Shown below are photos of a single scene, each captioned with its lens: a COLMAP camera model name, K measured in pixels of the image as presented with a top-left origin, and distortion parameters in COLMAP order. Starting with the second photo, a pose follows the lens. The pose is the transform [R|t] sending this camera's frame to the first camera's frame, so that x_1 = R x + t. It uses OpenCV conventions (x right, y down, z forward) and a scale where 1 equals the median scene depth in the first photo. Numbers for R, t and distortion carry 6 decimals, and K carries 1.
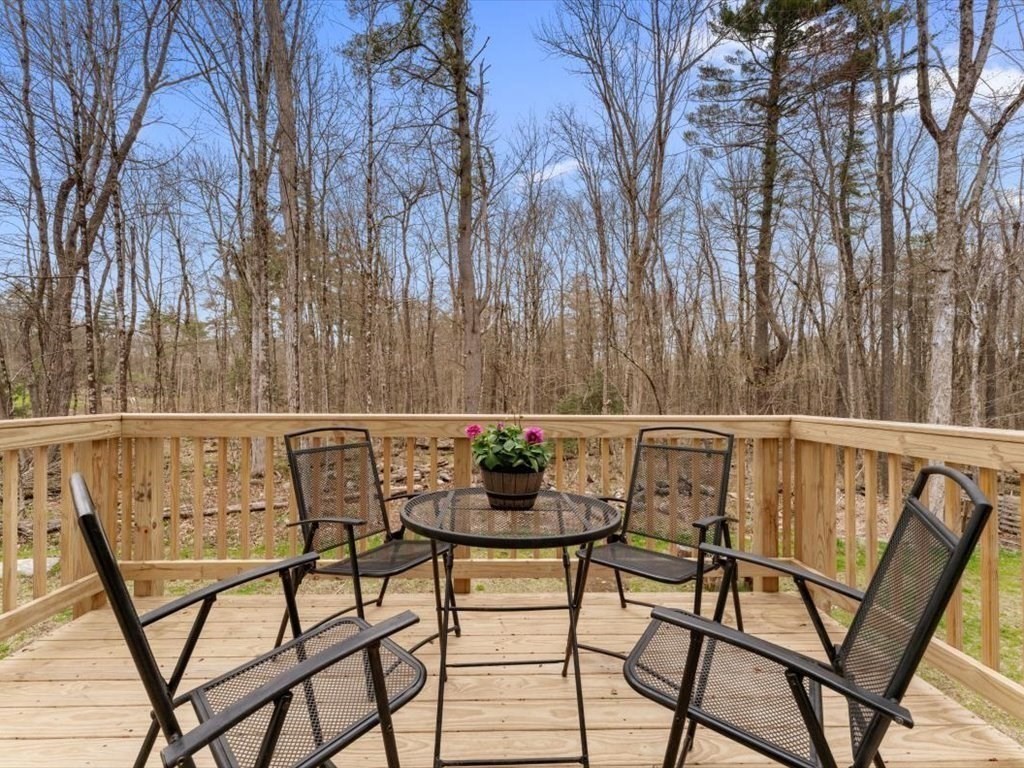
lens RADIAL K [[470.0, 0, 512.1], [0, 470.0, 387.5], [0, 0, 1]] dist [-0.001598, -0.000869]
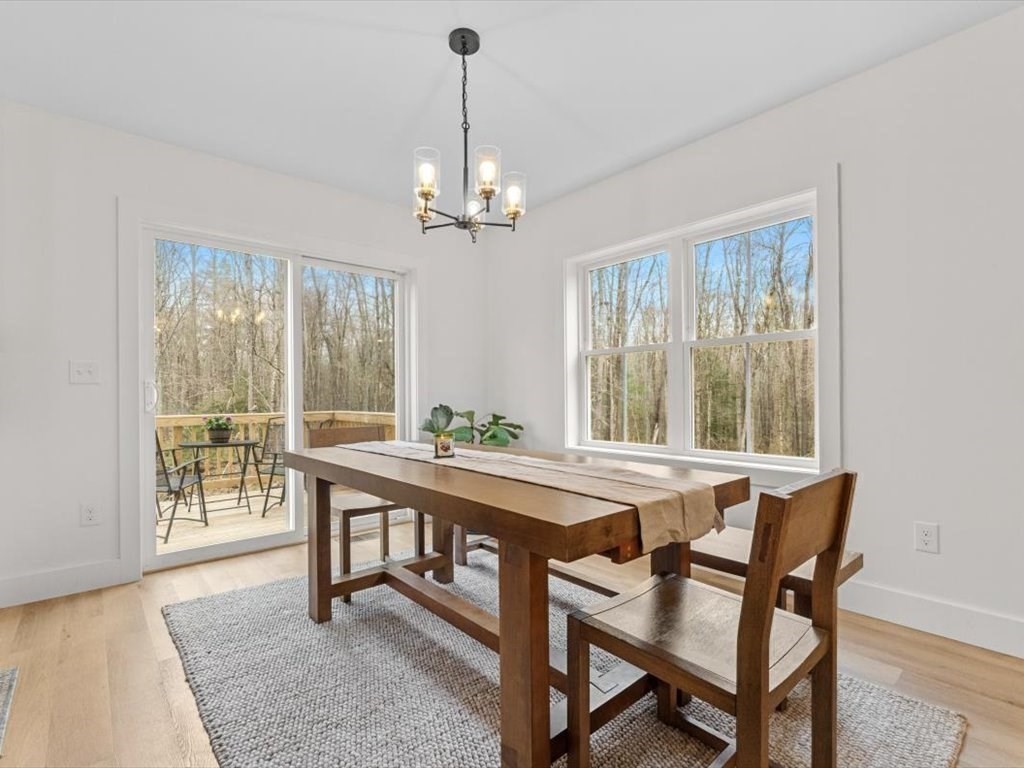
lens RADIAL K [[489.7, 0, 510.6], [0, 489.7, 389.8], [0, 0, 1]] dist [-0.004065, -0.000482]
pose [[0.774864, -0.005926, 0.632100, -0.071417], [0.007108, 0.999975, 0.000661, -0.010169], [-0.632088, 0.003981, 0.774886, -0.348208]]
